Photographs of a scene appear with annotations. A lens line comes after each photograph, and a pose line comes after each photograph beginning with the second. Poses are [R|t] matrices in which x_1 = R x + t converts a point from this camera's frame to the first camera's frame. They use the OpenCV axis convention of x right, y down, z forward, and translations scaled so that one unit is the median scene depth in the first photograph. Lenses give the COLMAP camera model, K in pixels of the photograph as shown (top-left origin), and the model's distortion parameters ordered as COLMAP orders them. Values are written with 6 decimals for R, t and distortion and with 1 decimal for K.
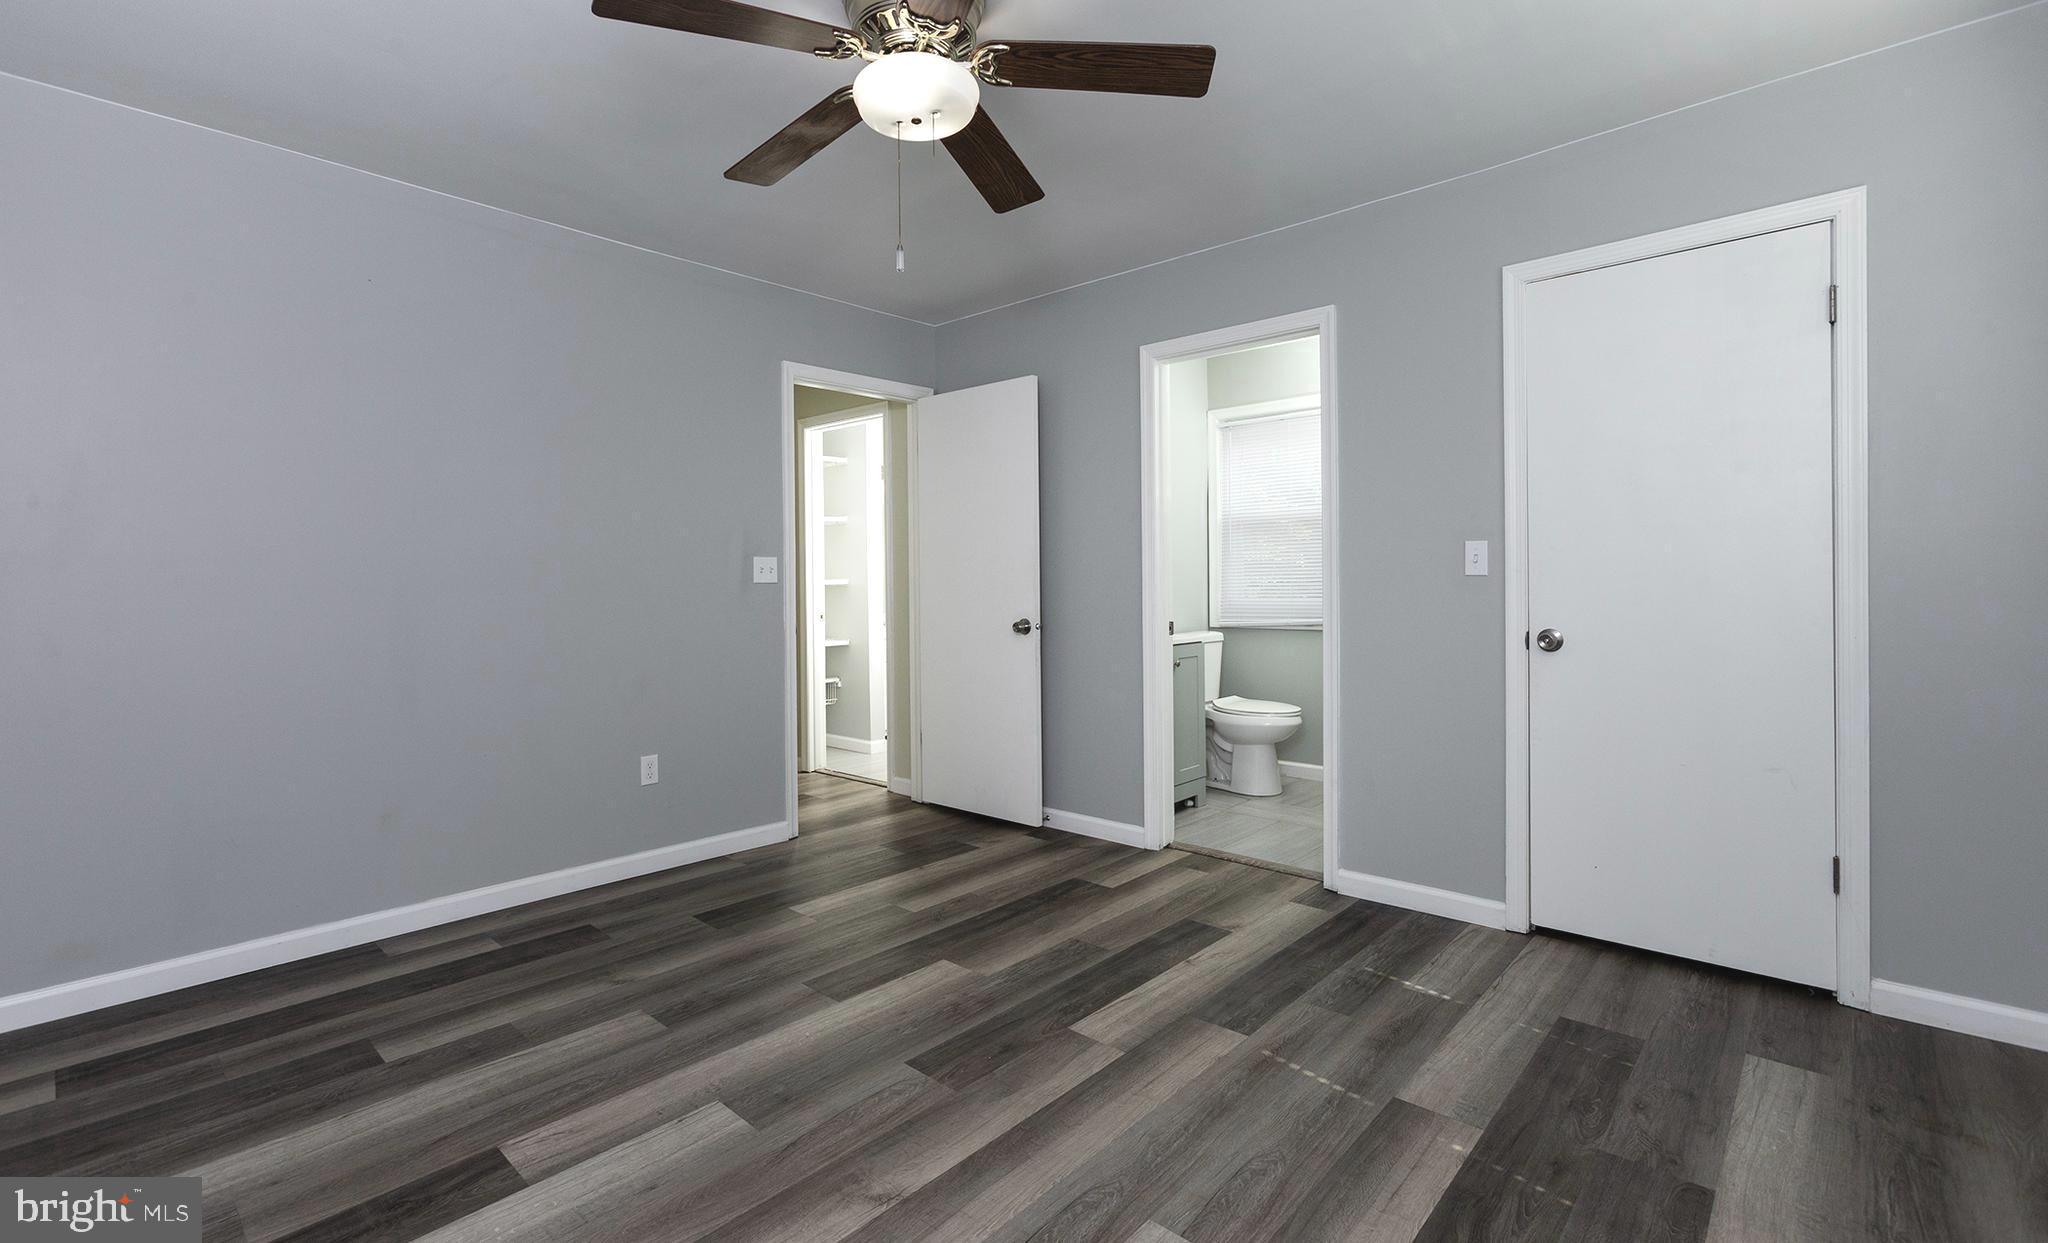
lens RADIAL K [[909.8, 0, 1010.7], [0, 909.8, 585.5], [0, 0, 1]] dist [0.013026, 0.000329]
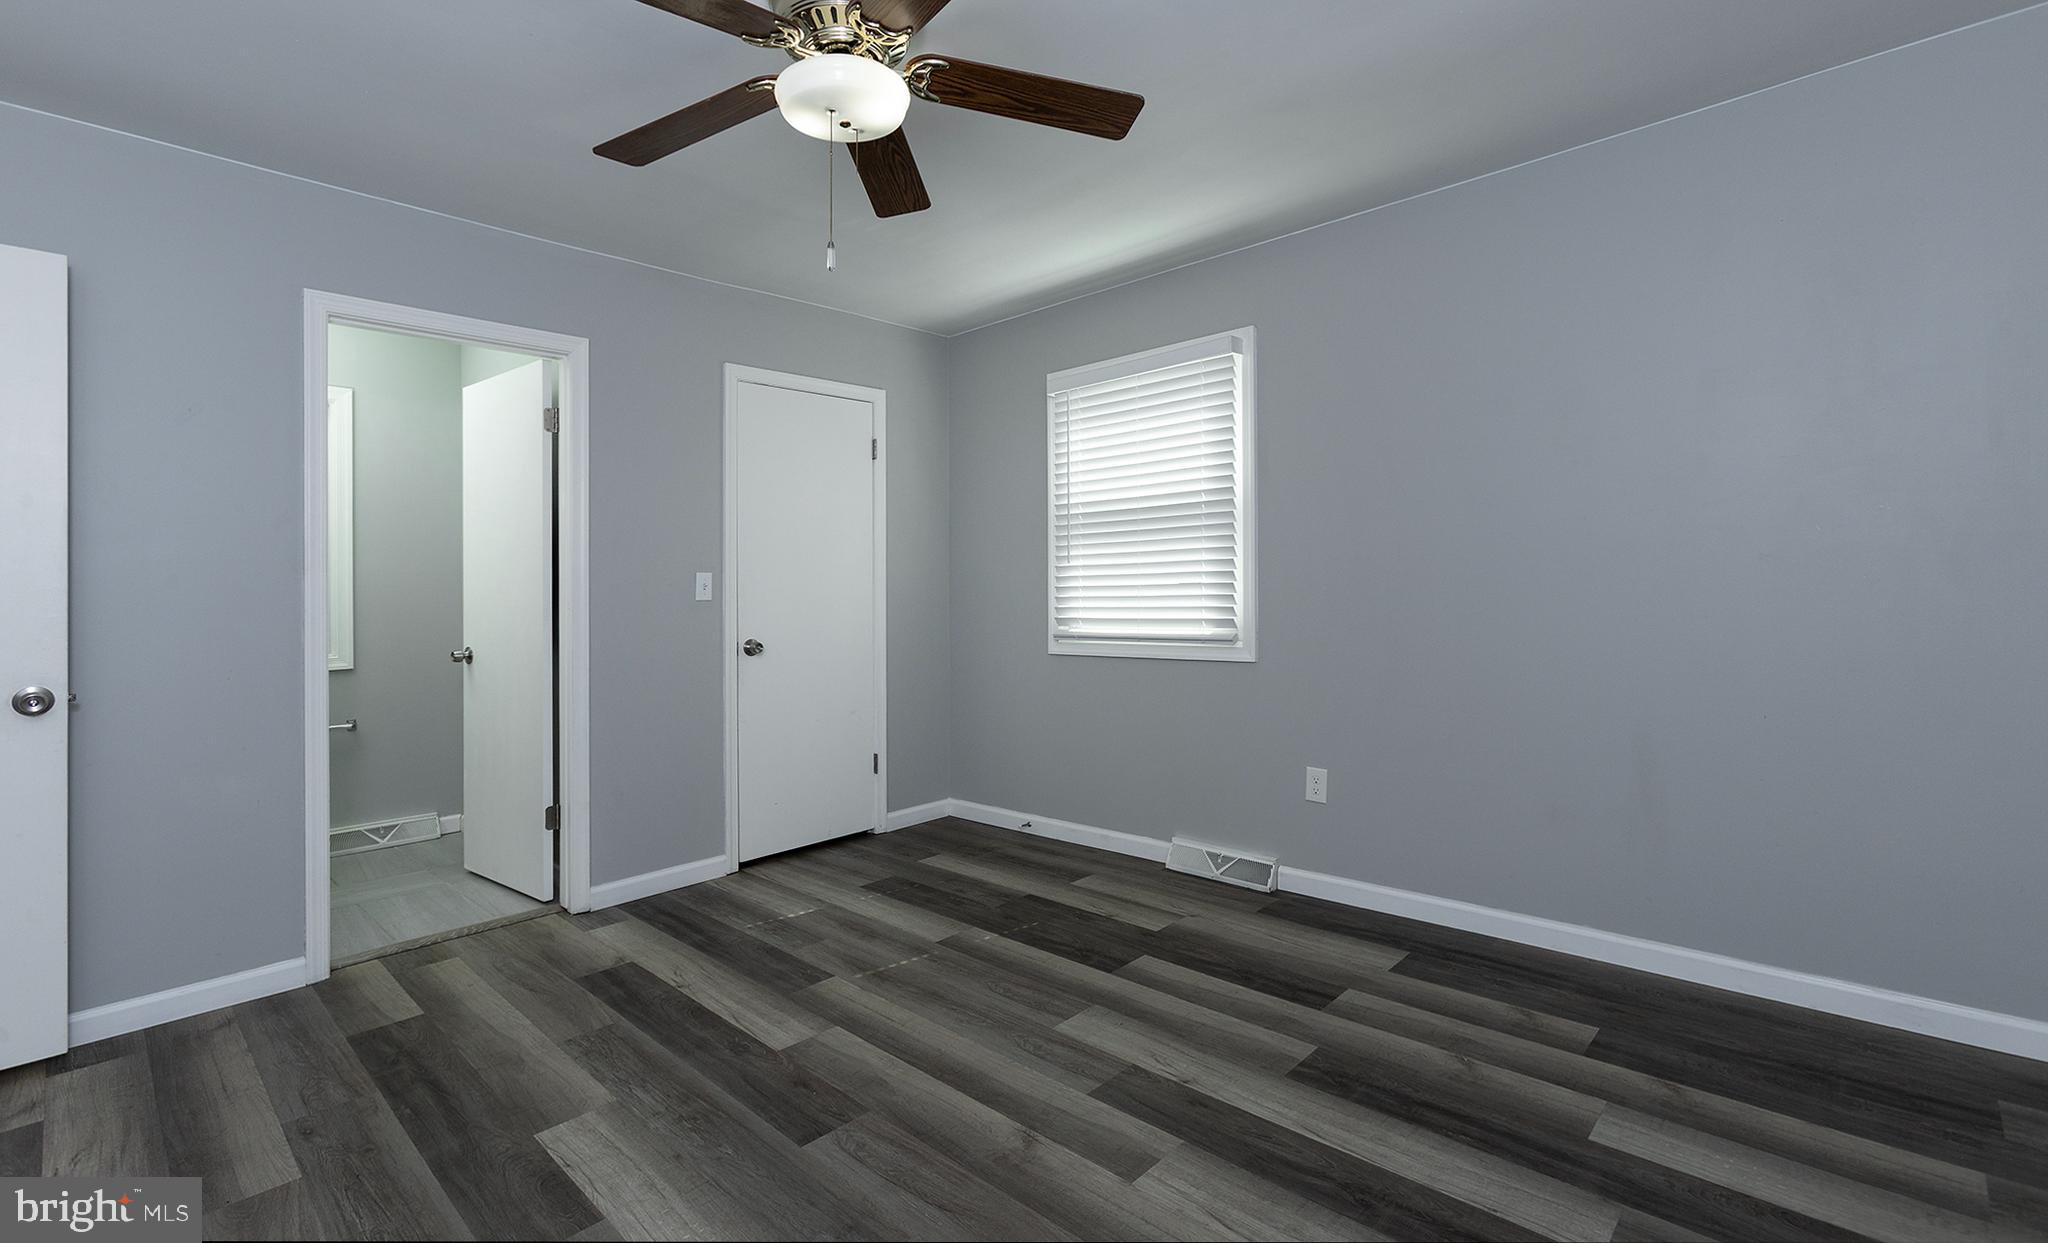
lens RADIAL K [[909.8, 0, 1010.7], [0, 909.8, 585.5], [0, 0, 1]] dist [0.013026, 0.000329]
pose [[0.016834, 0.019418, 0.999670, -0.854484], [0.018495, 0.999634, -0.019729, 0.002578], [-0.999687, 0.018821, 0.016469, 0.656839]]
